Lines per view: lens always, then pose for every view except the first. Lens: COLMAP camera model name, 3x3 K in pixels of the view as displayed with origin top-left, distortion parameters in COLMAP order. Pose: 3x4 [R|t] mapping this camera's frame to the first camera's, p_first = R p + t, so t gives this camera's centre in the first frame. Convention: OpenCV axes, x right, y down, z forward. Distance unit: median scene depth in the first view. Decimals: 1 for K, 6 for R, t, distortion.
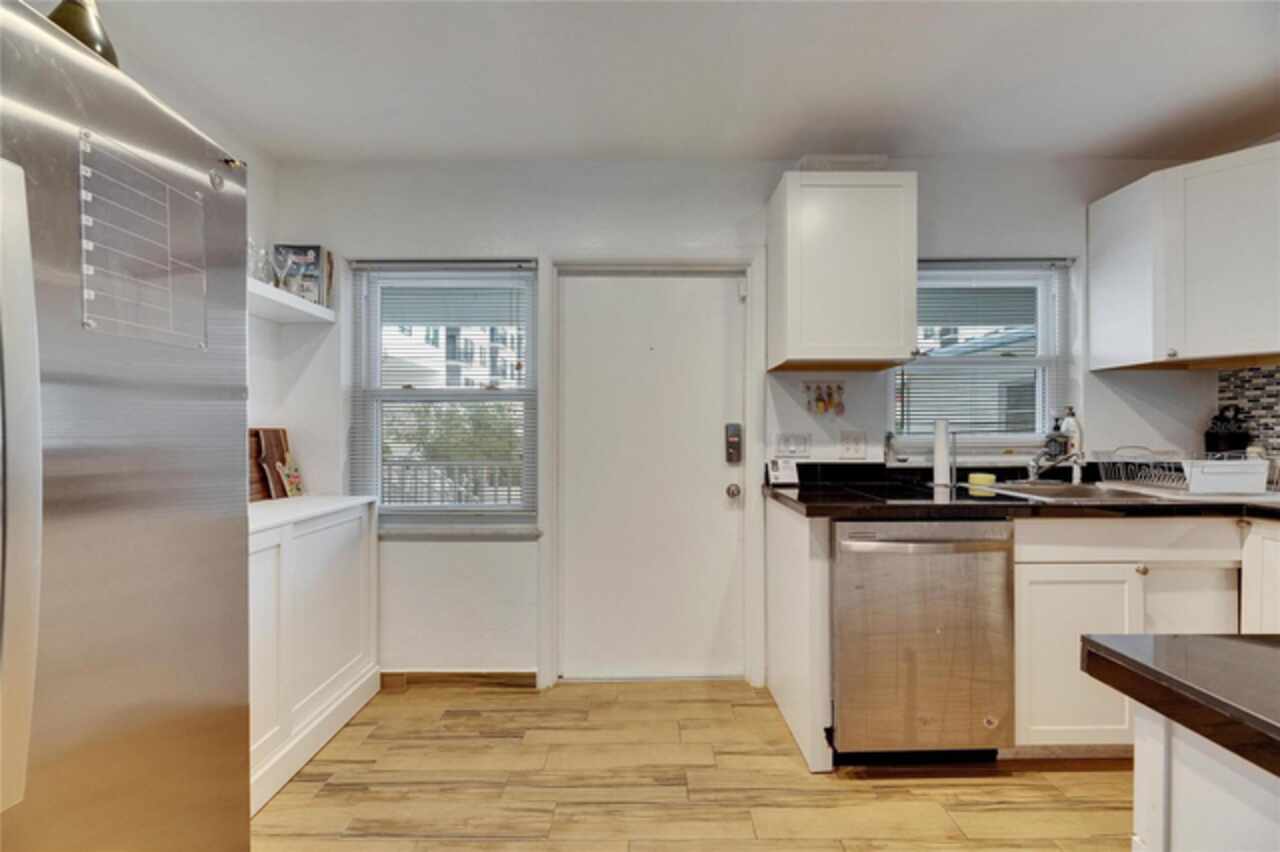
lens RADIAL K [[514.3, 0, 643.1], [0, 514.3, 432.8], [0, 0, 1]] dist [0.009978, -0.003843]
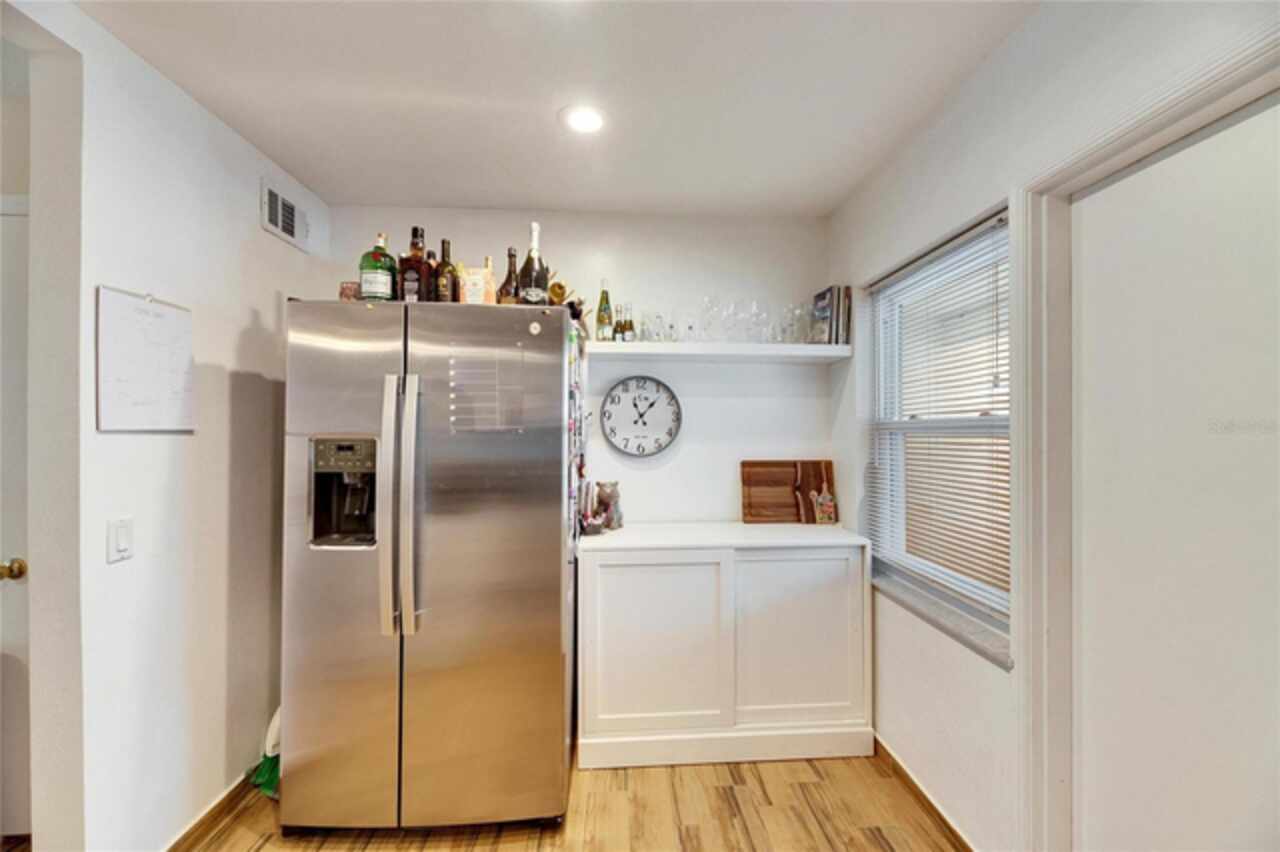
lens RADIAL K [[514.3, 0, 643.5], [0, 514.3, 431.2], [0, 0, 1]] dist [0.009978, -0.003843]
pose [[0.057726, 0.002309, -0.998330, 0.375059], [0.003058, 0.999992, 0.002489, -0.074946], [0.998328, -0.003197, 0.057718, 0.559732]]
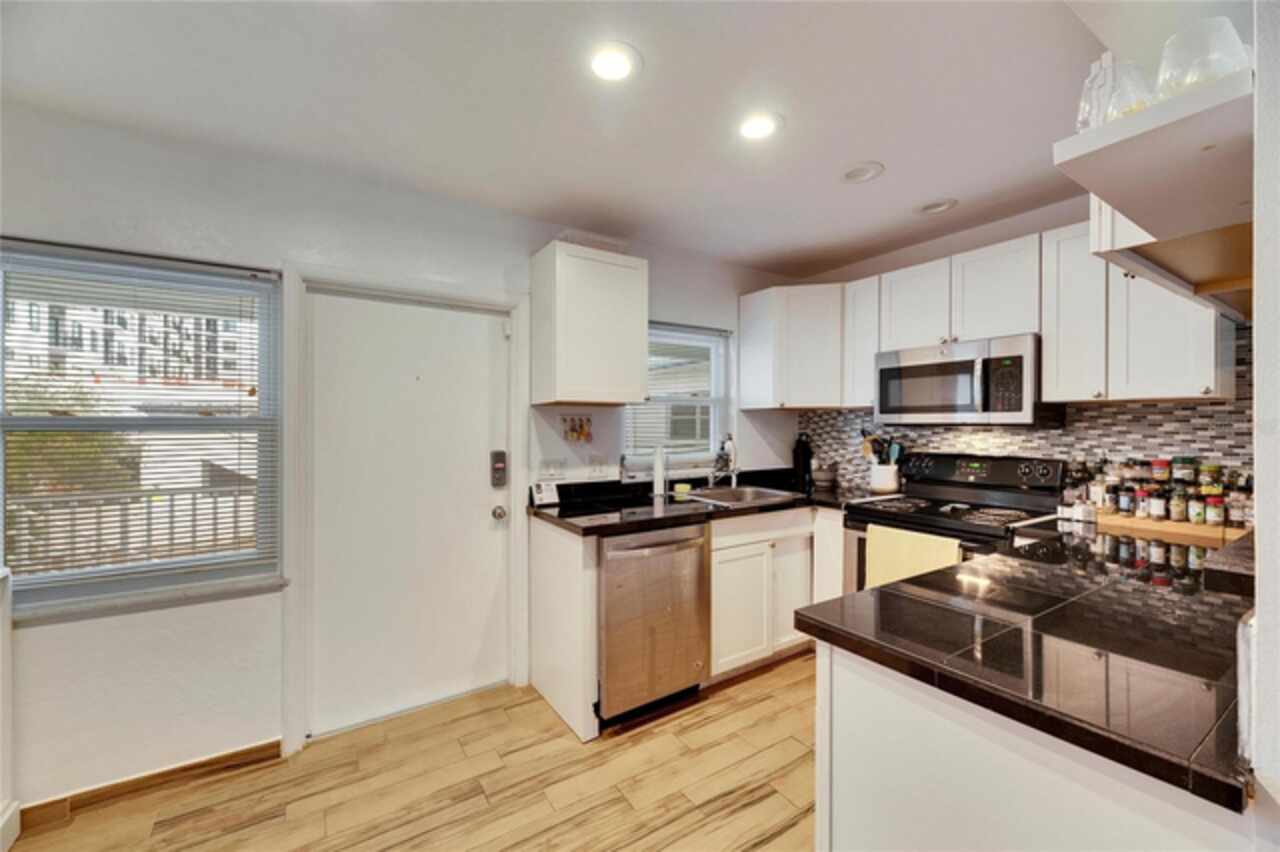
lens RADIAL K [[514.3, 0, 640.0], [0, 514.3, 426.9], [0, 0, 1]] dist [0.009978, -0.003843]
pose [[0.840692, -0.001673, 0.541512, -0.173111], [-0.000119, 0.999995, 0.003273, -0.077017], [-0.541514, -0.002816, 0.840687, -0.080401]]
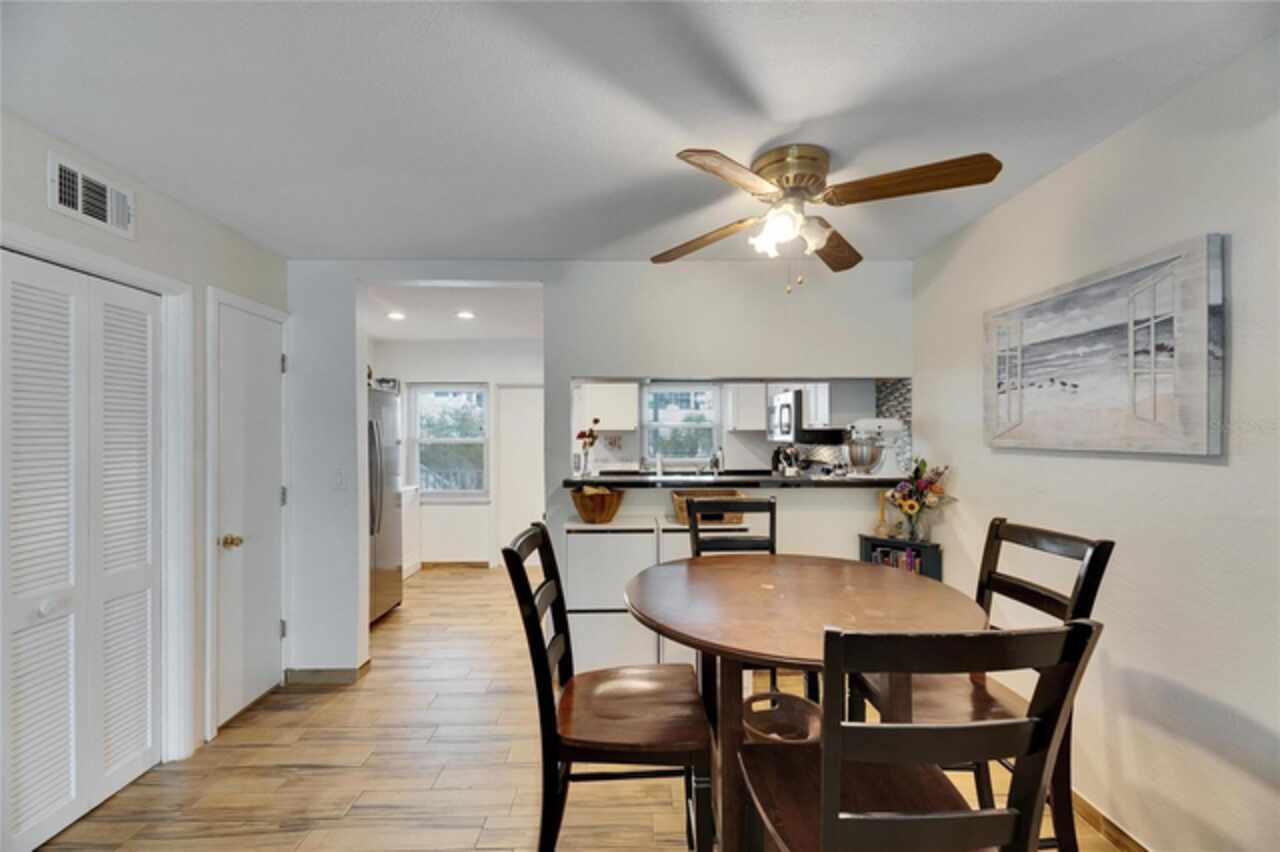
lens RADIAL K [[514.3, 0, 642.6], [0, 514.3, 437.6], [0, 0, 1]] dist [0.009978, -0.003843]
pose [[0.999773, -0.002349, 0.021170, 0.446690], [0.002286, 0.999993, 0.002979, -0.100225], [-0.021177, -0.002930, 0.999771, -1.363037]]
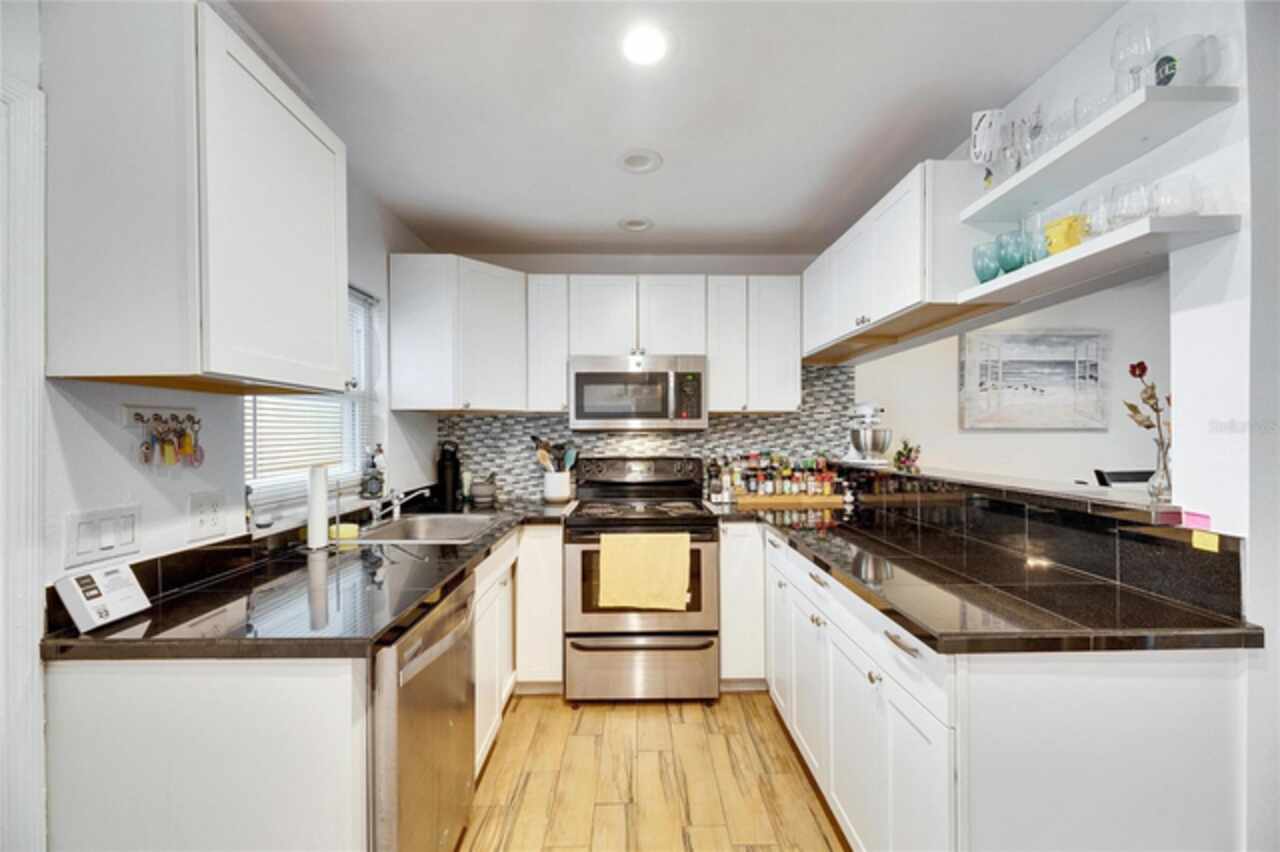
lens RADIAL K [[514.3, 0, 645.7], [0, 514.3, 436.7], [0, 0, 1]] dist [0.009978, -0.003843]
pose [[-0.021086, -0.006216, 0.999758, -0.213946], [0.005766, 0.999963, 0.006339, -0.070144], [-0.999761, 0.005898, -0.021049, 0.514231]]
